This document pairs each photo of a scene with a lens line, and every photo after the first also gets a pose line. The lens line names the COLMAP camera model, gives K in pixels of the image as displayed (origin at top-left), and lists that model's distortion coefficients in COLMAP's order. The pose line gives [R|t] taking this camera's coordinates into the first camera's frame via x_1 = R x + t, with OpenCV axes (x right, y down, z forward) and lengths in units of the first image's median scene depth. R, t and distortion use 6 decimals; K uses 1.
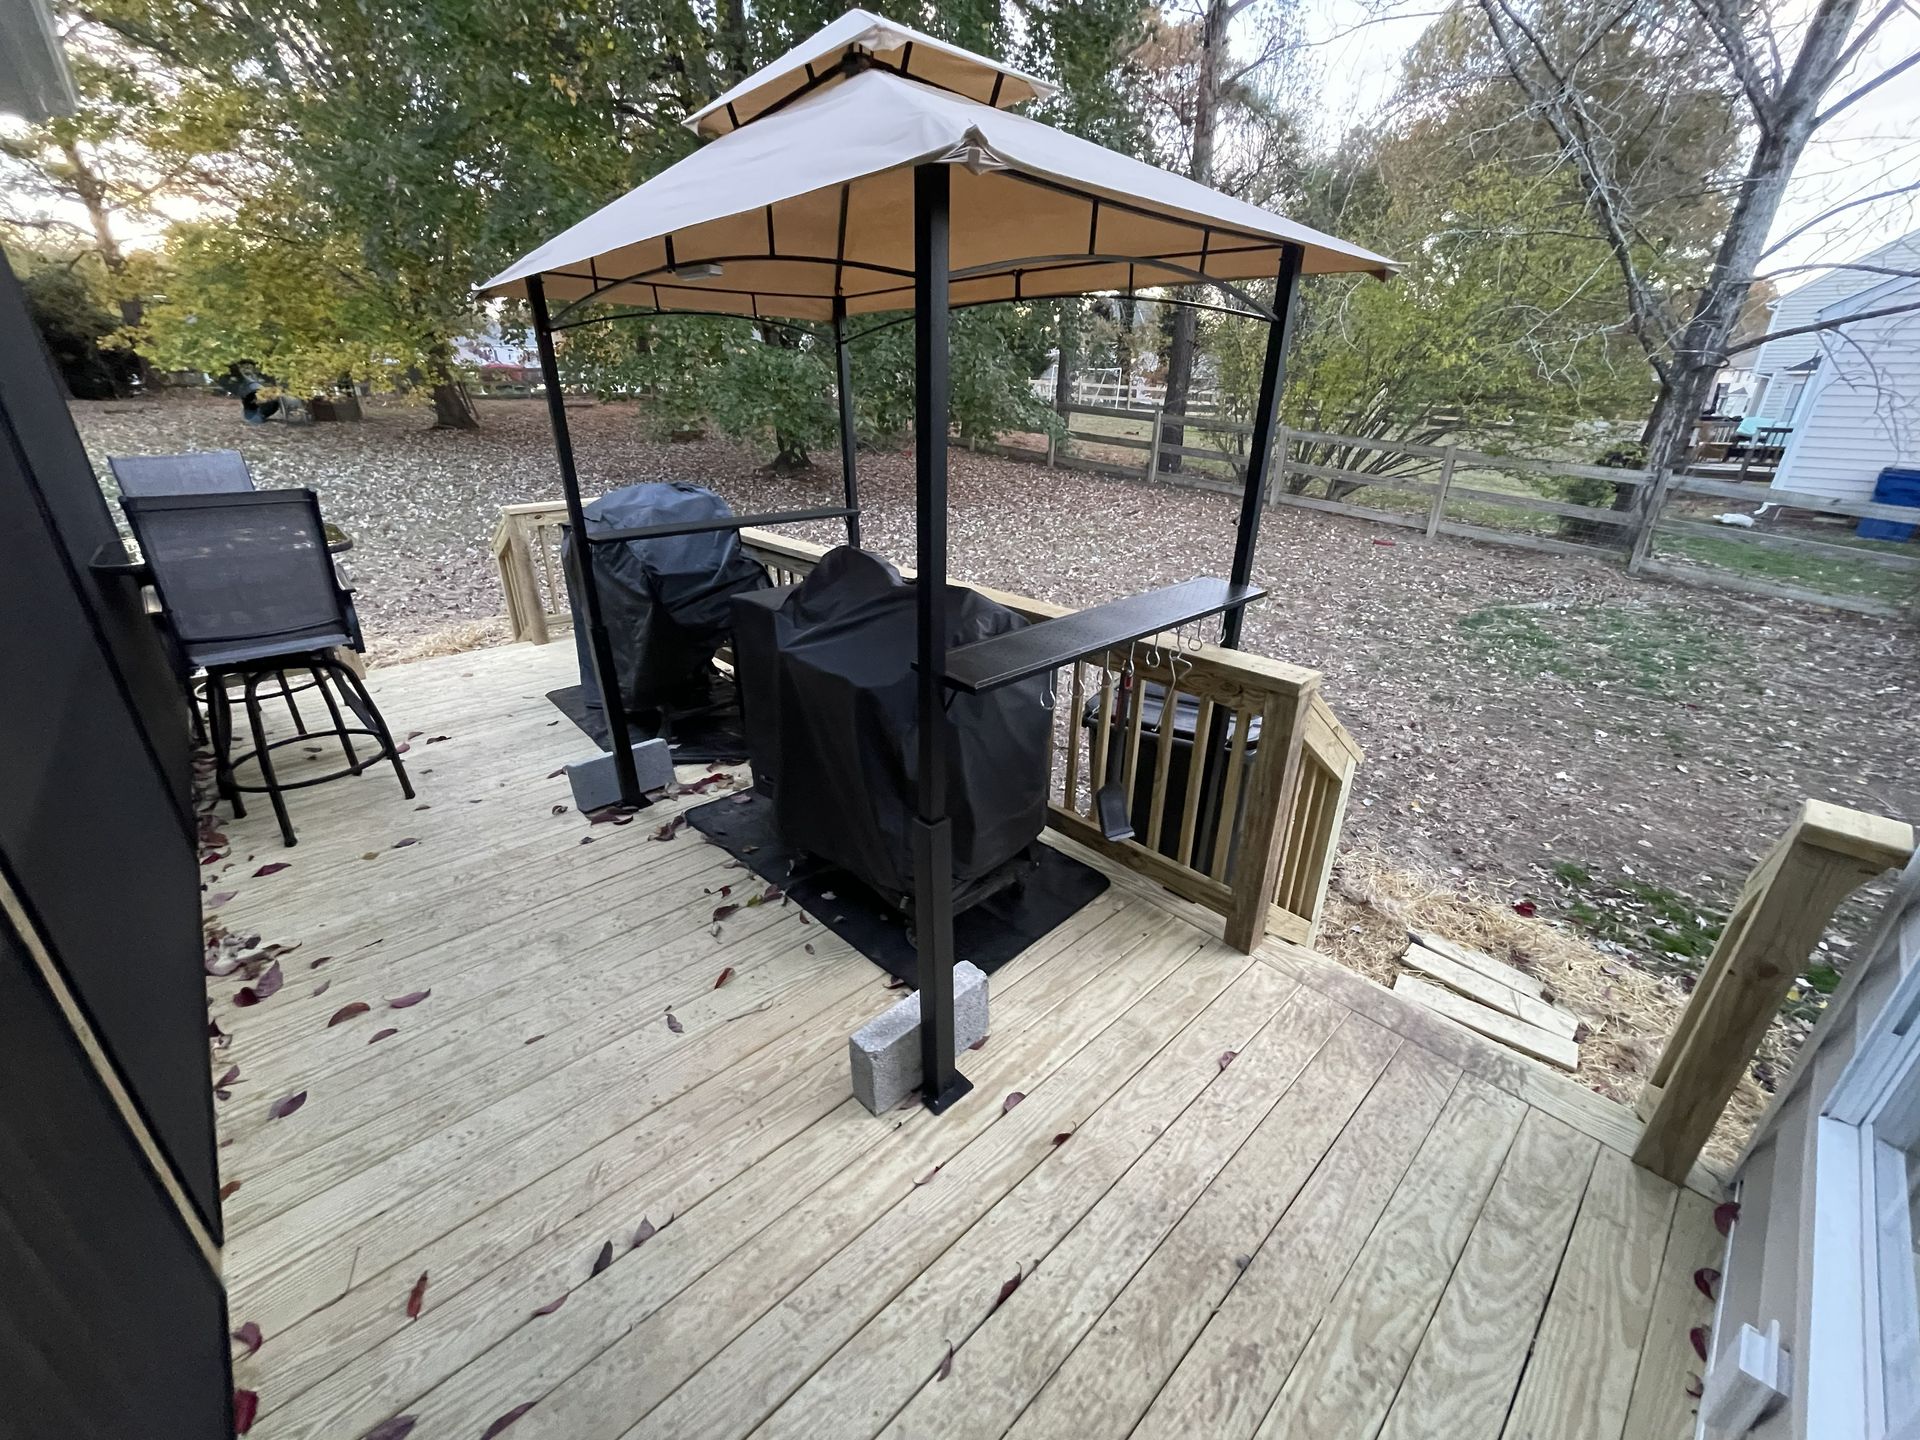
lens RADIAL K [[771.8, 0, 954.1], [0, 771.8, 716.4], [0, 0, 1]] dist [0.000476, -0.001813]
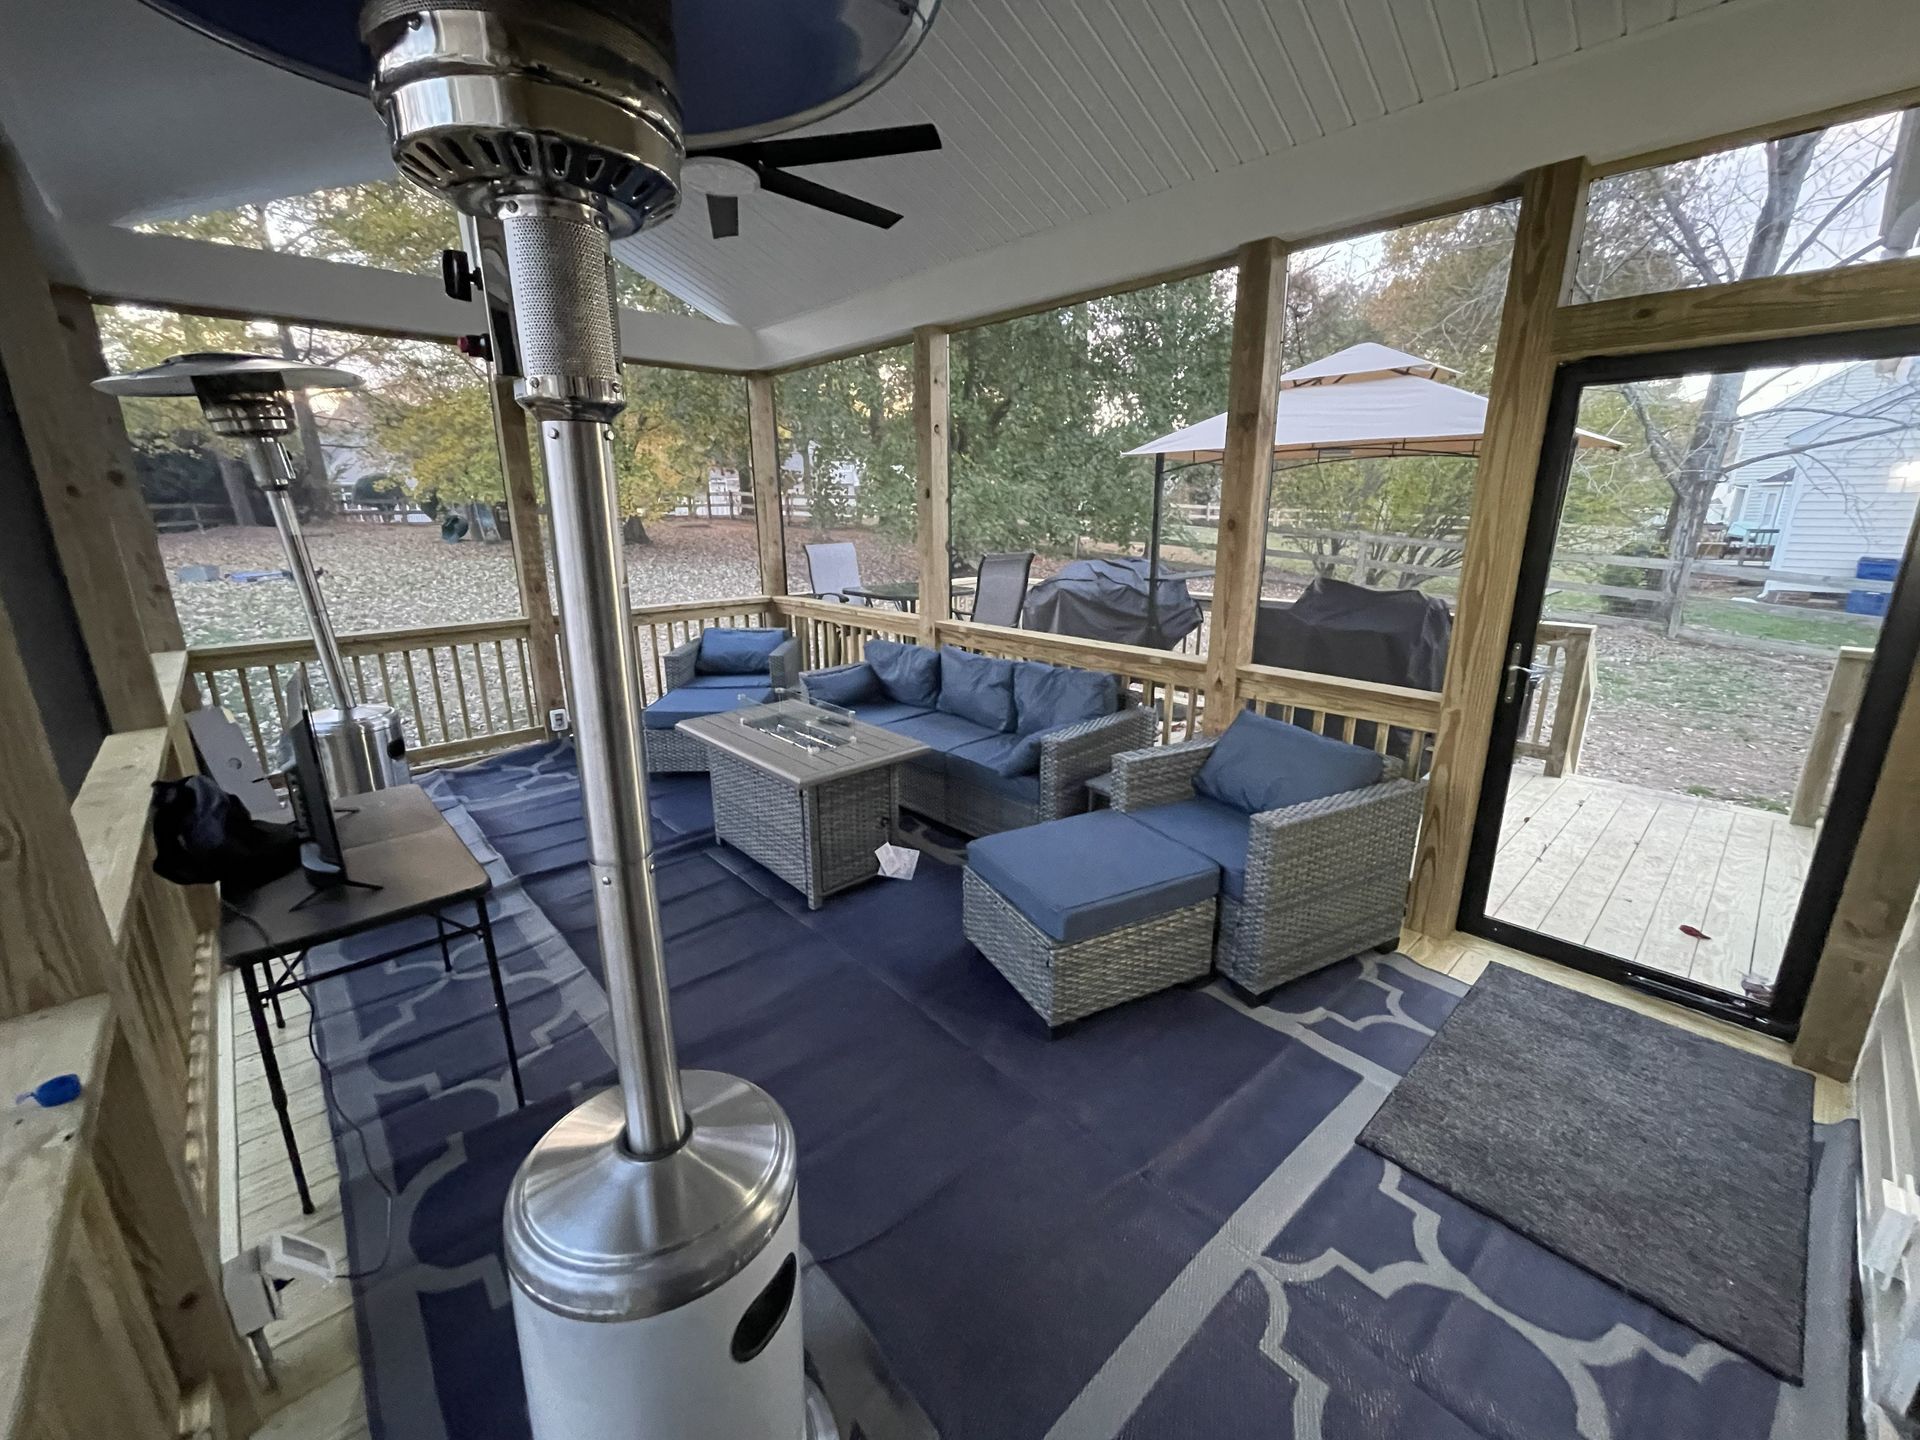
lens RADIAL K [[771.8, 0, 952.1], [0, 771.8, 715.9], [0, 0, 1]] dist [0.000476, -0.001813]
pose [[0.999901, -0.010851, -0.008922, -0.500410], [0.009500, 0.990171, -0.139541, 0.184129], [0.010348, 0.139443, 0.990176, -0.420349]]
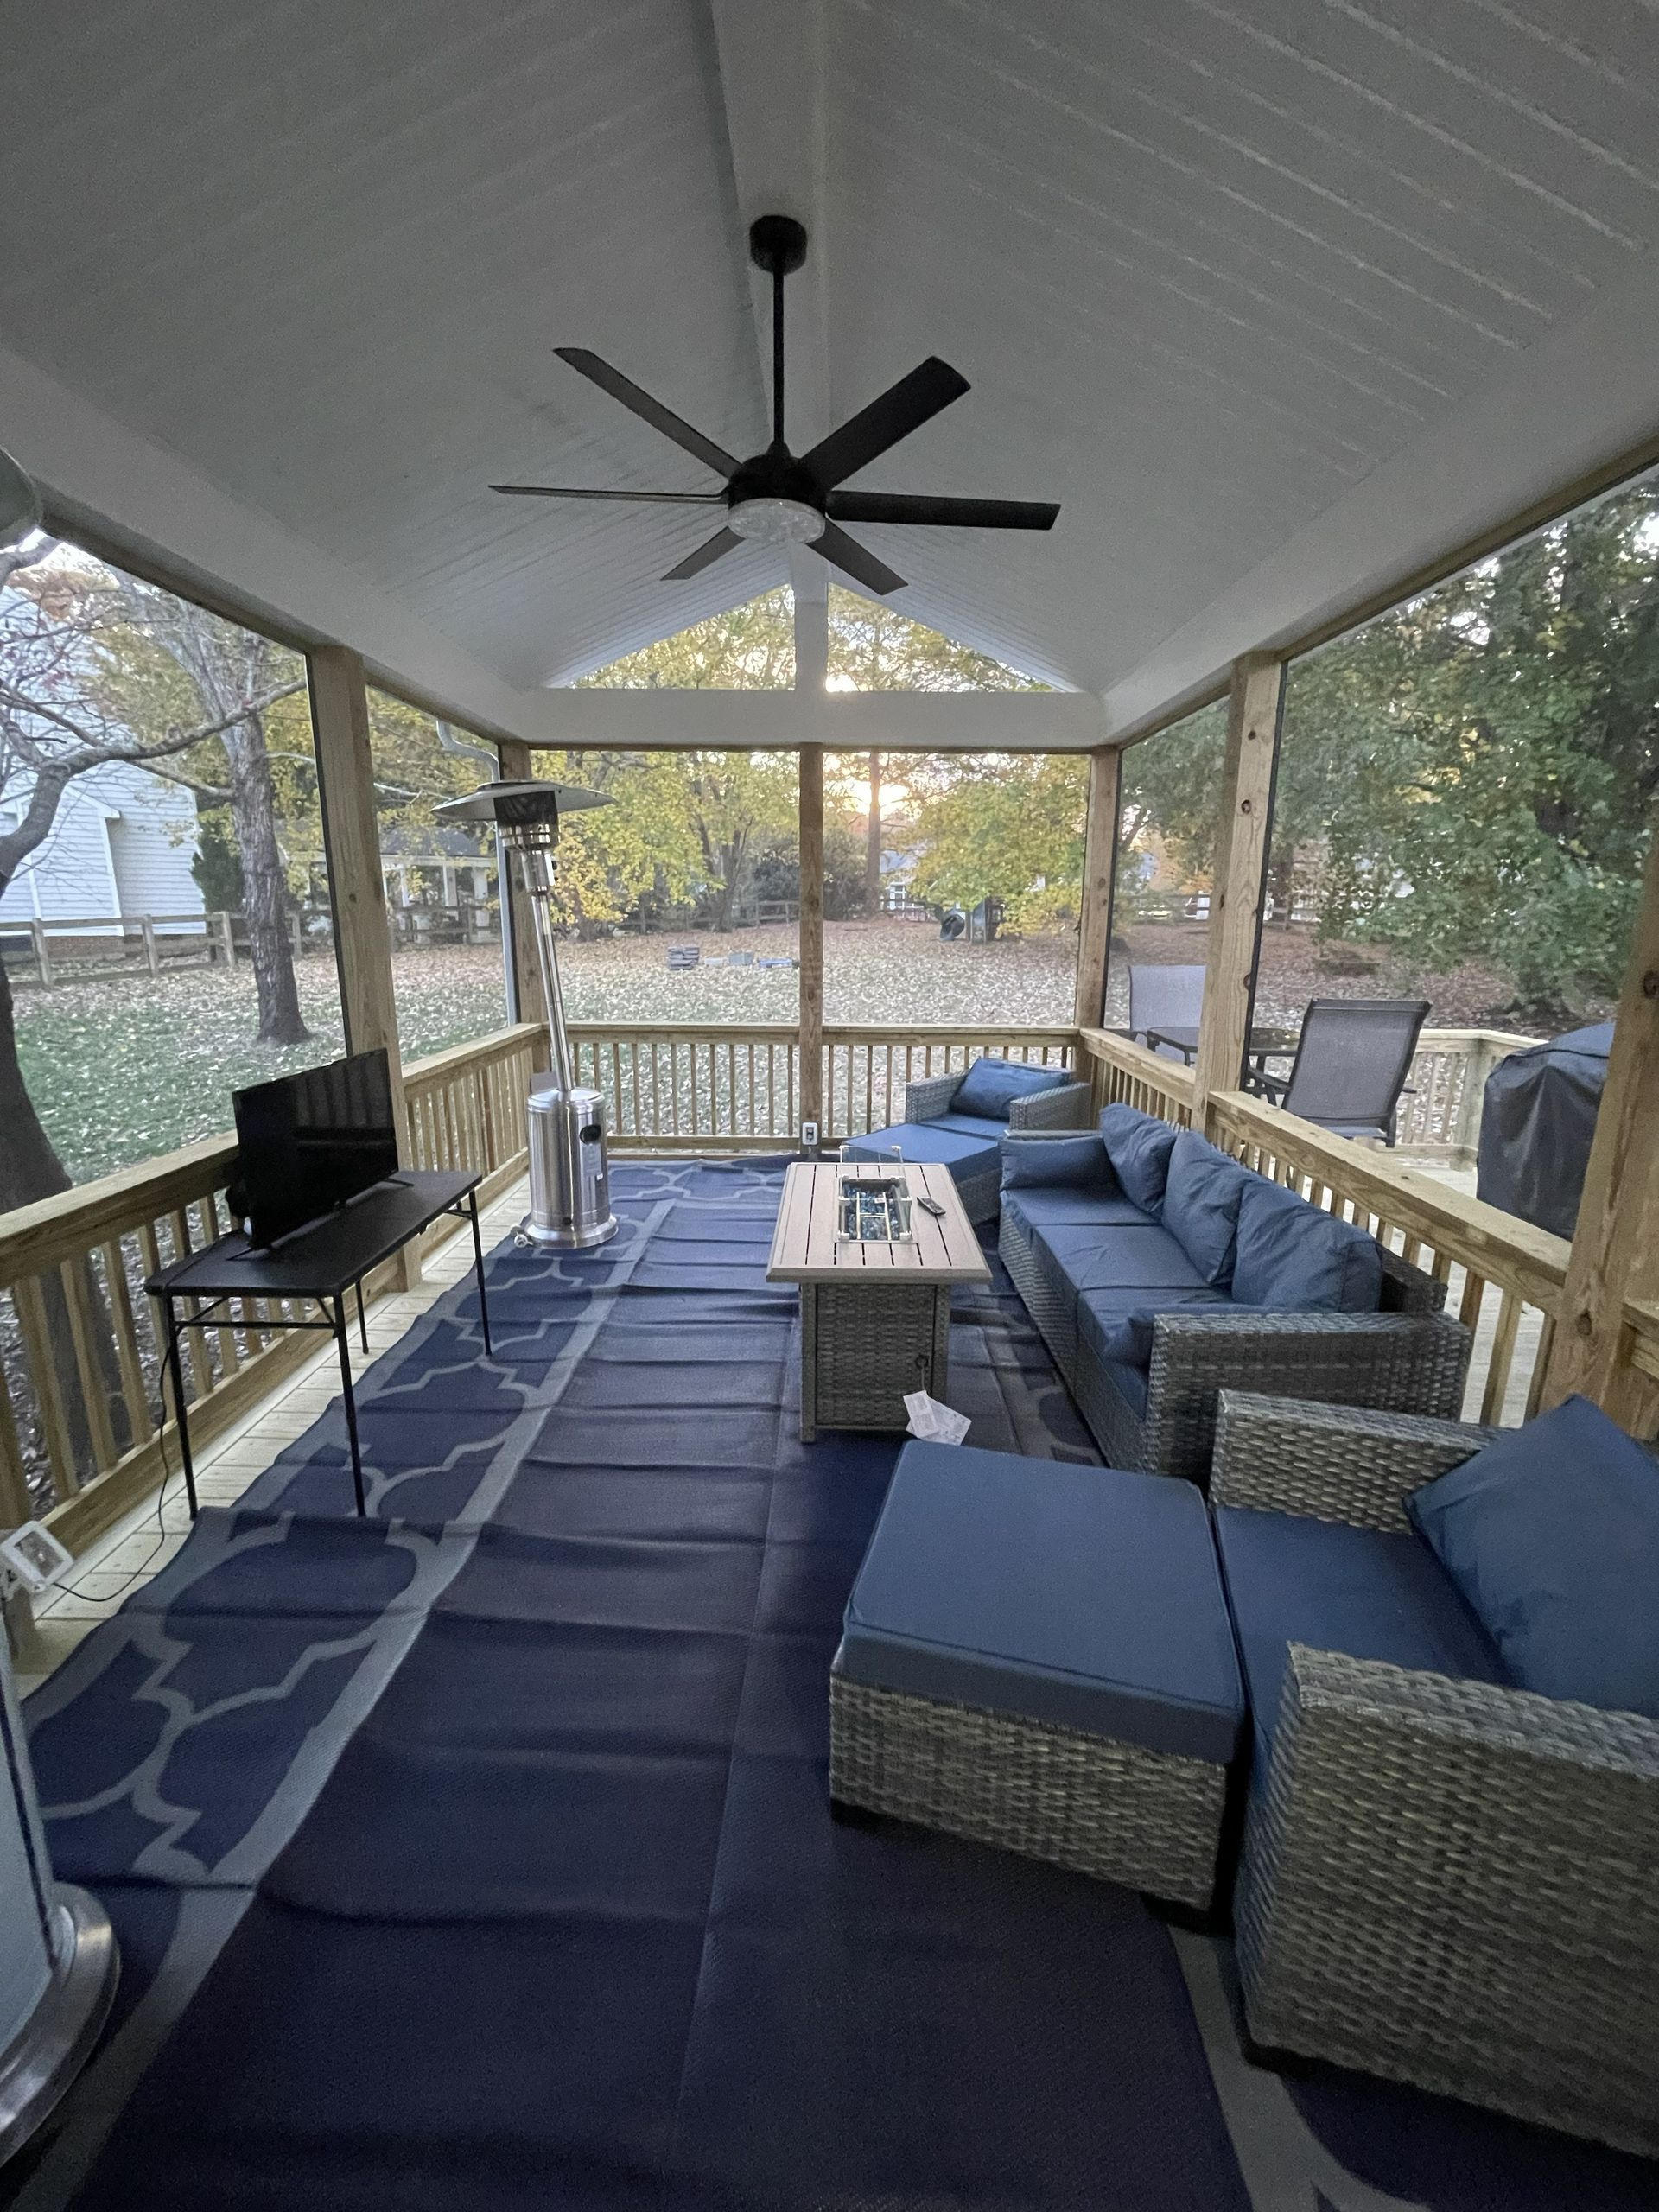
lens RADIAL K [[889.1, 0, 834.8], [0, 889.1, 1100.1], [0, 0, 1]] dist [0.000476, -0.001813]
pose [[0.729148, 0.145253, -0.668764, -0.276389], [-0.273025, 0.957821, -0.089642, 0.096697], [0.627535, 0.247951, 0.738051, -0.233982]]
